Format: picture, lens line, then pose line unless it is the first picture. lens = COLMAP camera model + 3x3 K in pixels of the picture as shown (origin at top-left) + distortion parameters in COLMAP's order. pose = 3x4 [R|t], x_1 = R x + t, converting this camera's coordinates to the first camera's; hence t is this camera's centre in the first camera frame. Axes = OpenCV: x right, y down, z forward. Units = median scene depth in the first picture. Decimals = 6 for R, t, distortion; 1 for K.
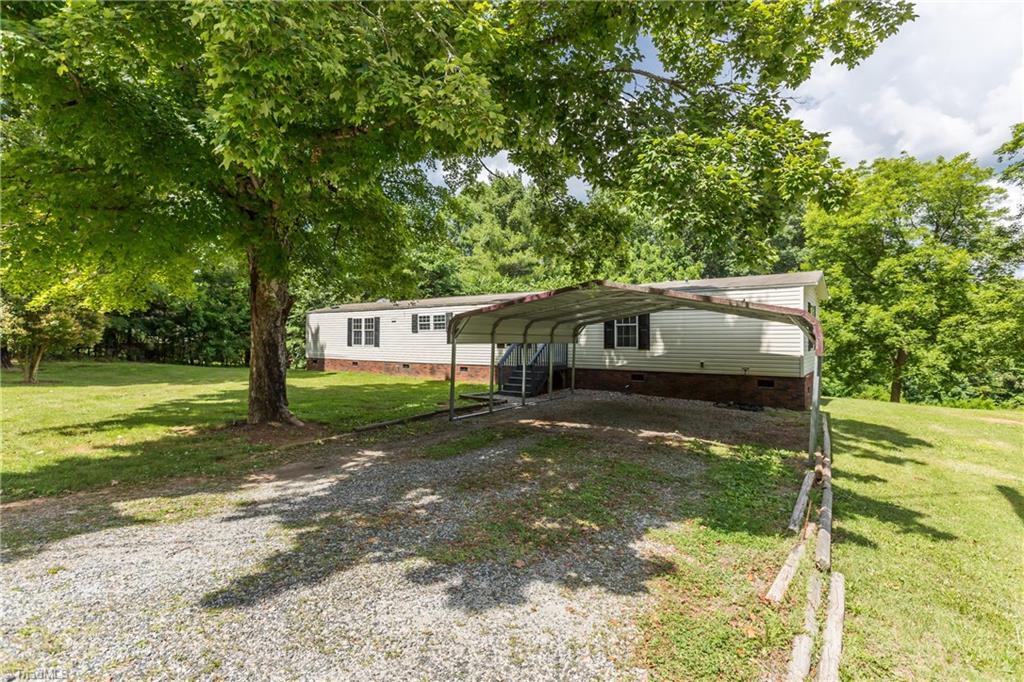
lens RADIAL K [[498.1, 0, 515.8], [0, 498.1, 340.1], [0, 0, 1]] dist [-0.011126, -0.000345]
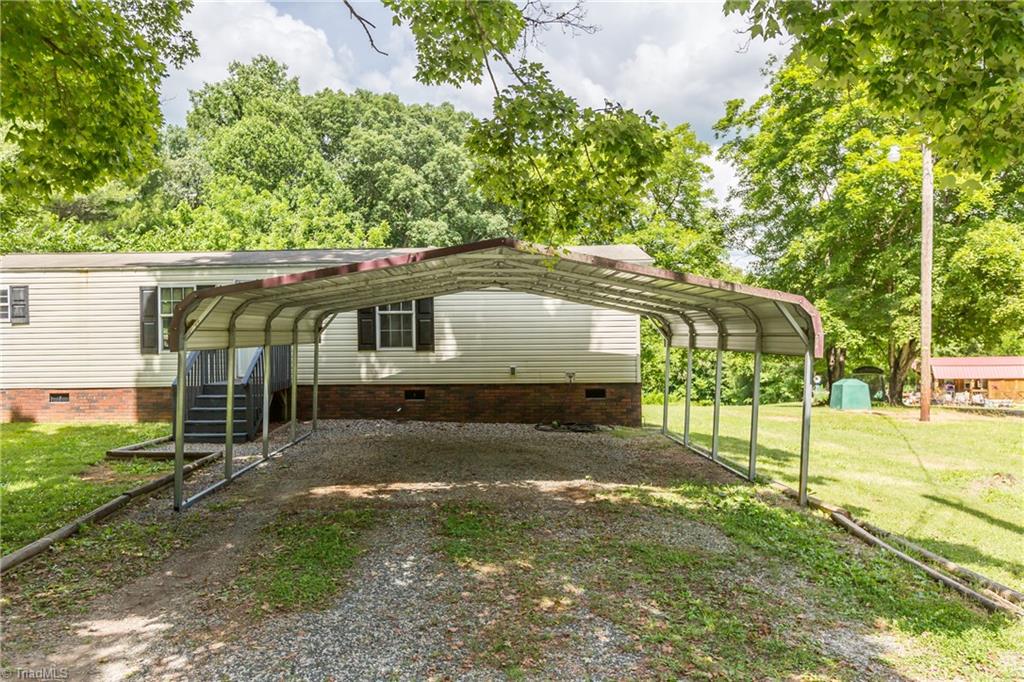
lens RADIAL K [[723.2, 0, 520.2], [0, 723.2, 335.5], [0, 0, 1]] dist [-0.006867, -0.000050]
pose [[0.820105, -0.011679, 0.572094, -0.173170], [0.009286, 0.999932, 0.007101, -0.006243], [-0.572138, -0.000511, 0.820157, 0.158268]]
